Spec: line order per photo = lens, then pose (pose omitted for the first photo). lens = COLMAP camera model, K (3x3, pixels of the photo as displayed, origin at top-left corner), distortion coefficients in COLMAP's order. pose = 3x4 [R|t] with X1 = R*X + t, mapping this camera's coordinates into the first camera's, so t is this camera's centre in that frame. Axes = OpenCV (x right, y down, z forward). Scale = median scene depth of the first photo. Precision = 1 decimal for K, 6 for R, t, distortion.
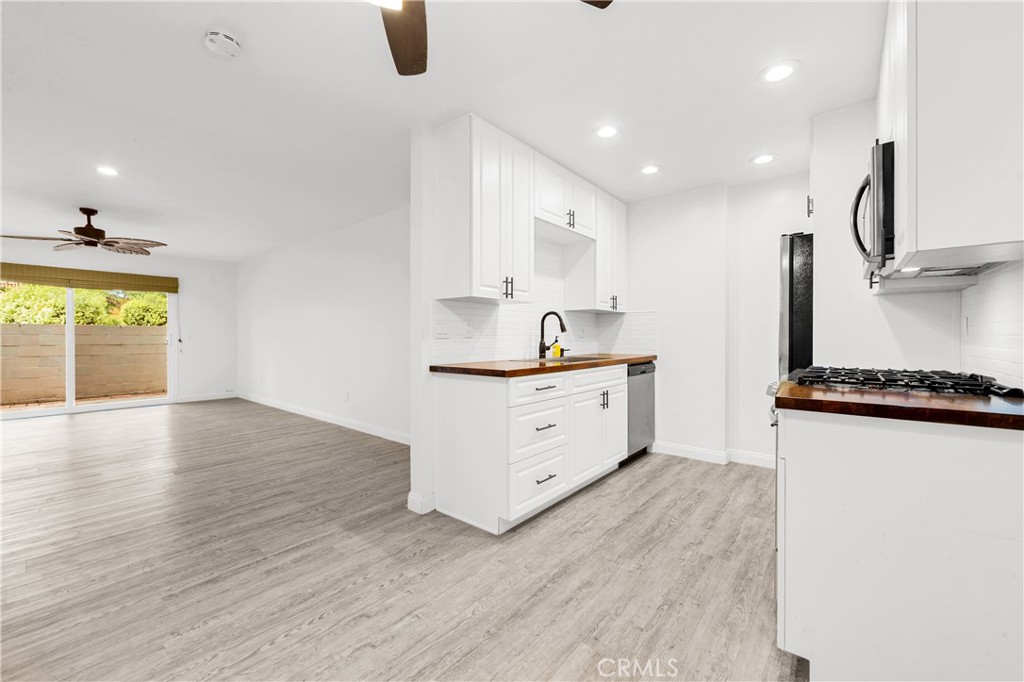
lens RADIAL K [[400.0, 0, 507.7], [0, 400.0, 338.2], [0, 0, 1]] dist [-0.000910, -0.000230]
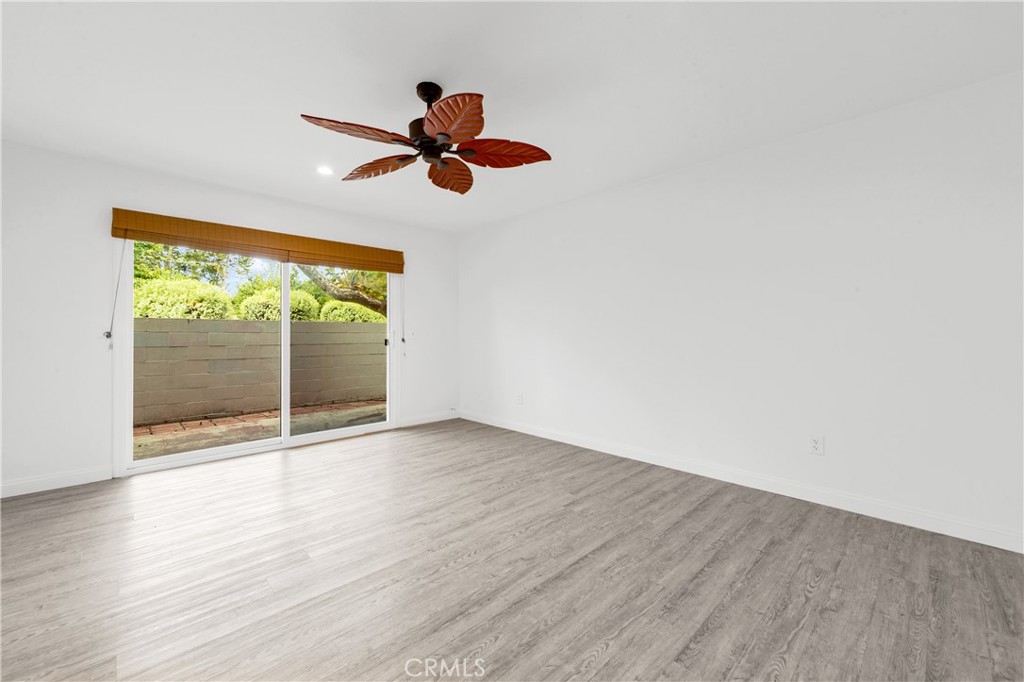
lens RADIAL K [[409.7, 0, 517.6], [0, 409.7, 327.7], [0, 0, 1]] dist [-0.001084, -0.000264]
pose [[0.993799, -0.003500, -0.111136, -0.896862], [0.001212, 0.999786, -0.020642, -0.000712], [0.111185, 0.020379, 0.993591, 0.499681]]
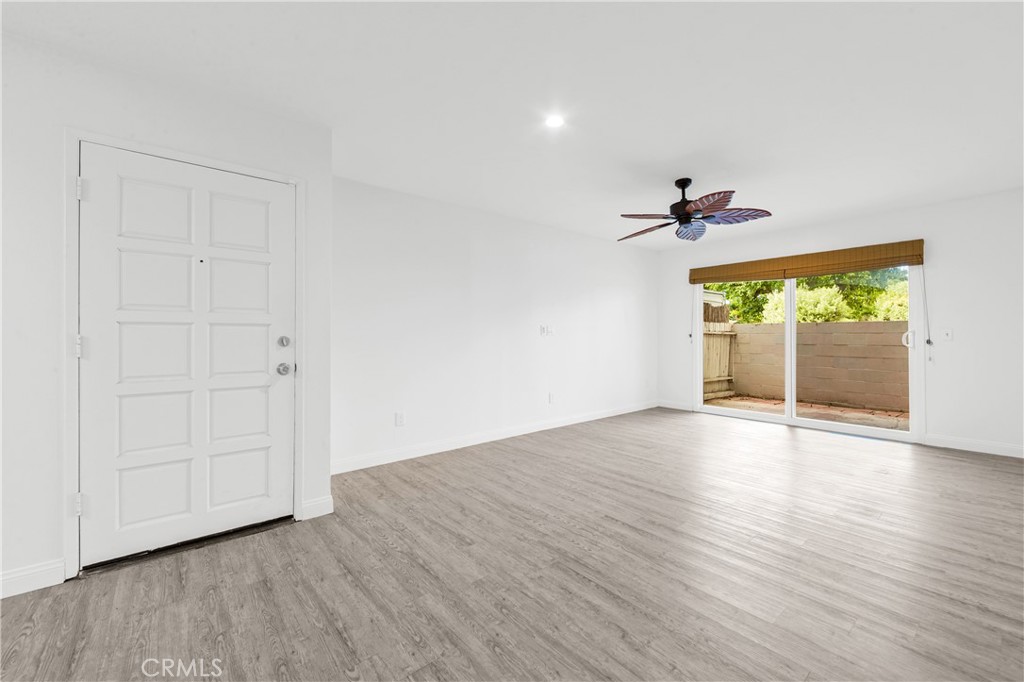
lens RADIAL K [[414.5, 0, 519.5], [0, 414.5, 333.9], [0, 0, 1]] dist [-0.000858, -0.000114]
pose [[-0.176000, -0.003062, -0.984385, -0.161301], [-0.001710, 0.999995, -0.002805, -0.005610], [0.984389, 0.001190, -0.176004, 0.838552]]
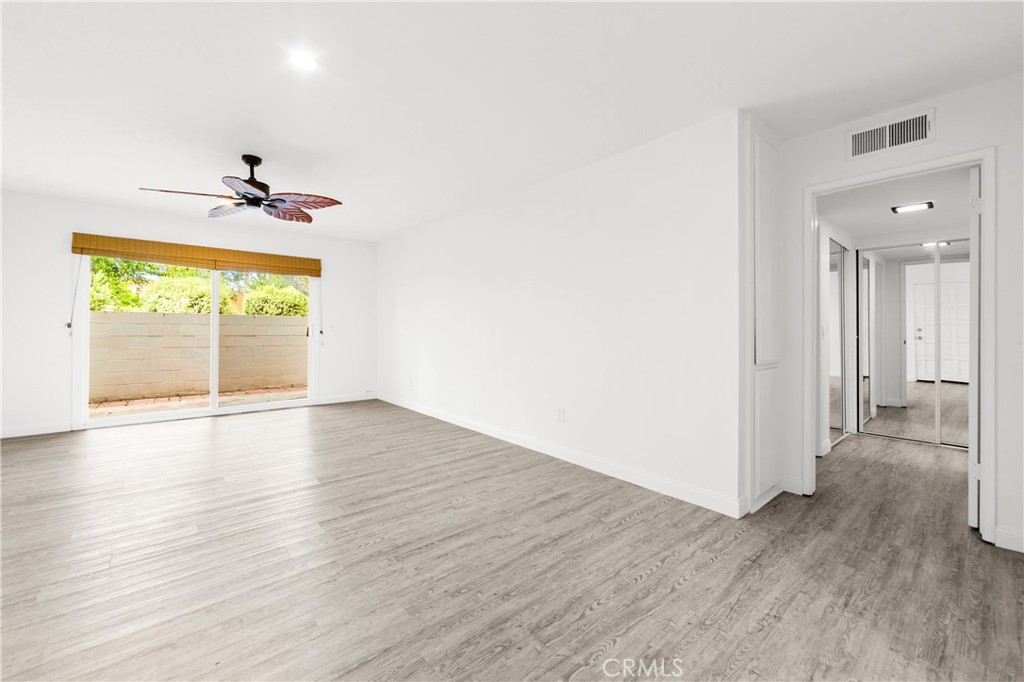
lens RADIAL K [[408.3, 0, 511.9], [0, 408.3, 325.8], [0, 0, 1]] dist [-0.002308, -0.000288]
pose [[0.985692, 0.006840, -0.168415, -0.446873], [-0.008948, 0.999891, -0.011761, -0.001613], [0.168316, 0.013100, 0.985646, 0.339060]]
